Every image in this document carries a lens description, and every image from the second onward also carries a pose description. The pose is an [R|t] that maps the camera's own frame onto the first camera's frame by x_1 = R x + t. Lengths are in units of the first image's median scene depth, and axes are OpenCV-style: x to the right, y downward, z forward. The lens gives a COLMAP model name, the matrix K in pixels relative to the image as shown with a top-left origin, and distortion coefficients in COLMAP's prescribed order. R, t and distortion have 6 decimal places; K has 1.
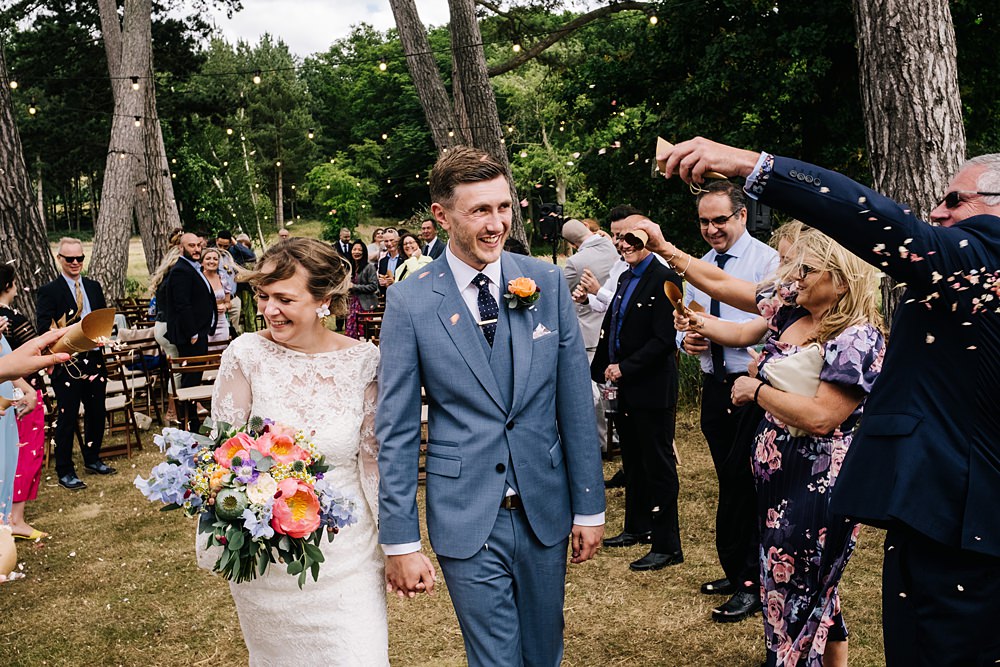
lens RADIAL K [[1012.9, 0, 501.0], [0, 1012.9, 296.2], [0, 0, 1]] dist [0.097068, -0.002066]
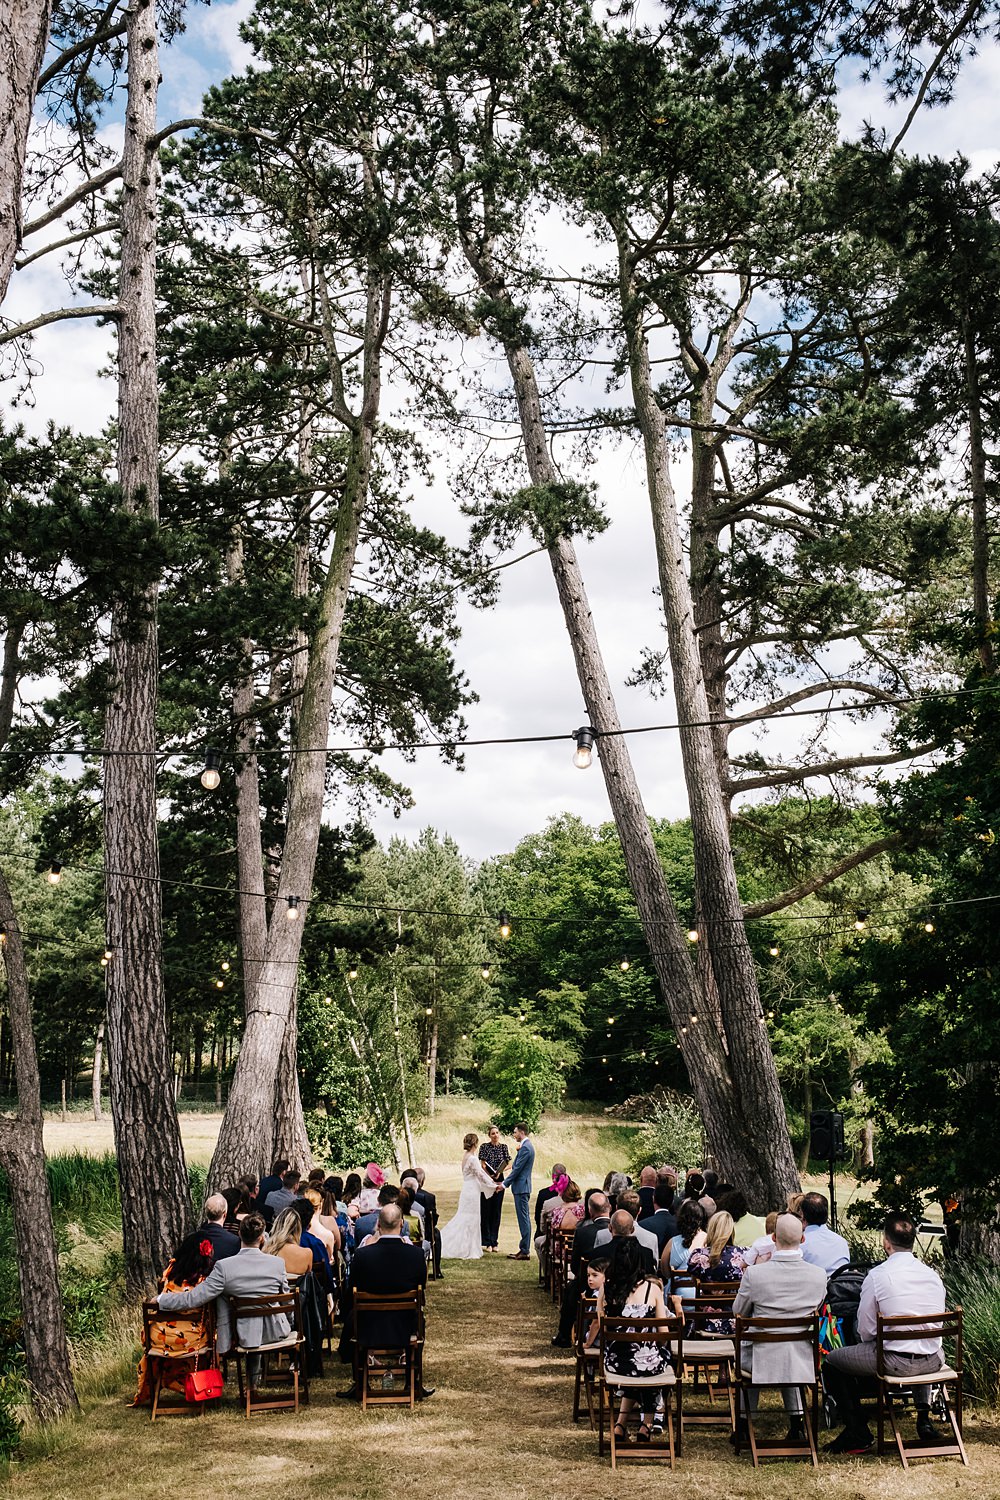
lens RADIAL K [[1599.2, 0, 500.0], [0, 1599.2, 750.0], [0, 0, 1]] dist [-0.011299, -0.013044]
pose [[0.985968, 0.015403, -0.166223, 0.000892], [-0.062237, 0.957864, -0.280400, -0.000857], [0.154900, 0.286810, 0.945381, -0.062117]]
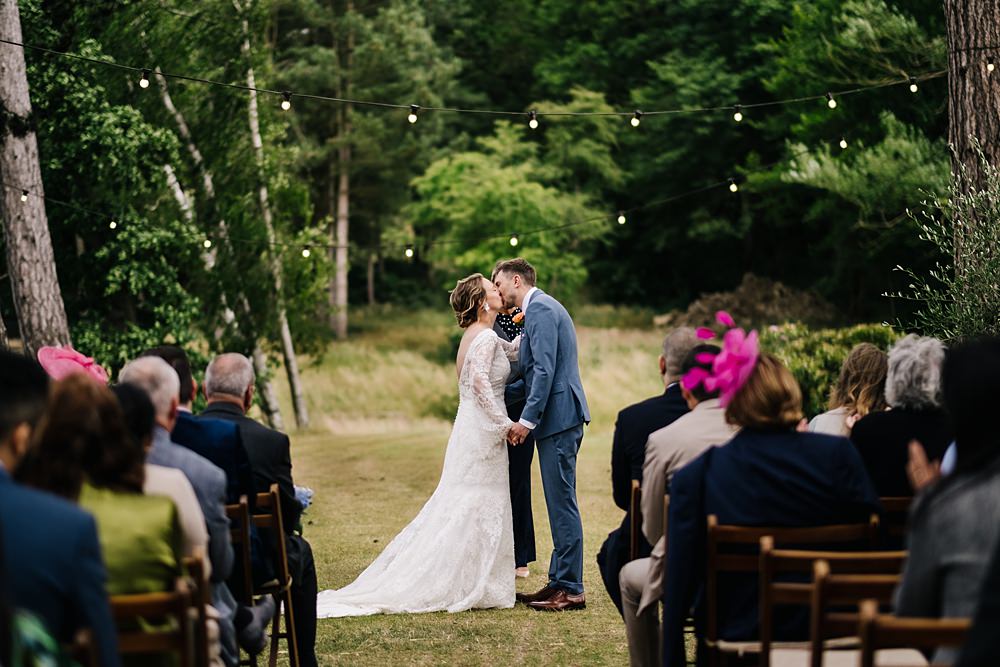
lens RADIAL K [[2441.9, 0, 500.0], [0, 2441.9, 333.5], [0, 0, 1]] dist [0.032487, 0.155989]
pose [[0.989320, 0.026478, -0.143336, -0.032532], [-0.037615, 0.996432, -0.075550, 0.000423], [0.140824, 0.080134, 0.986786, 0.139968]]
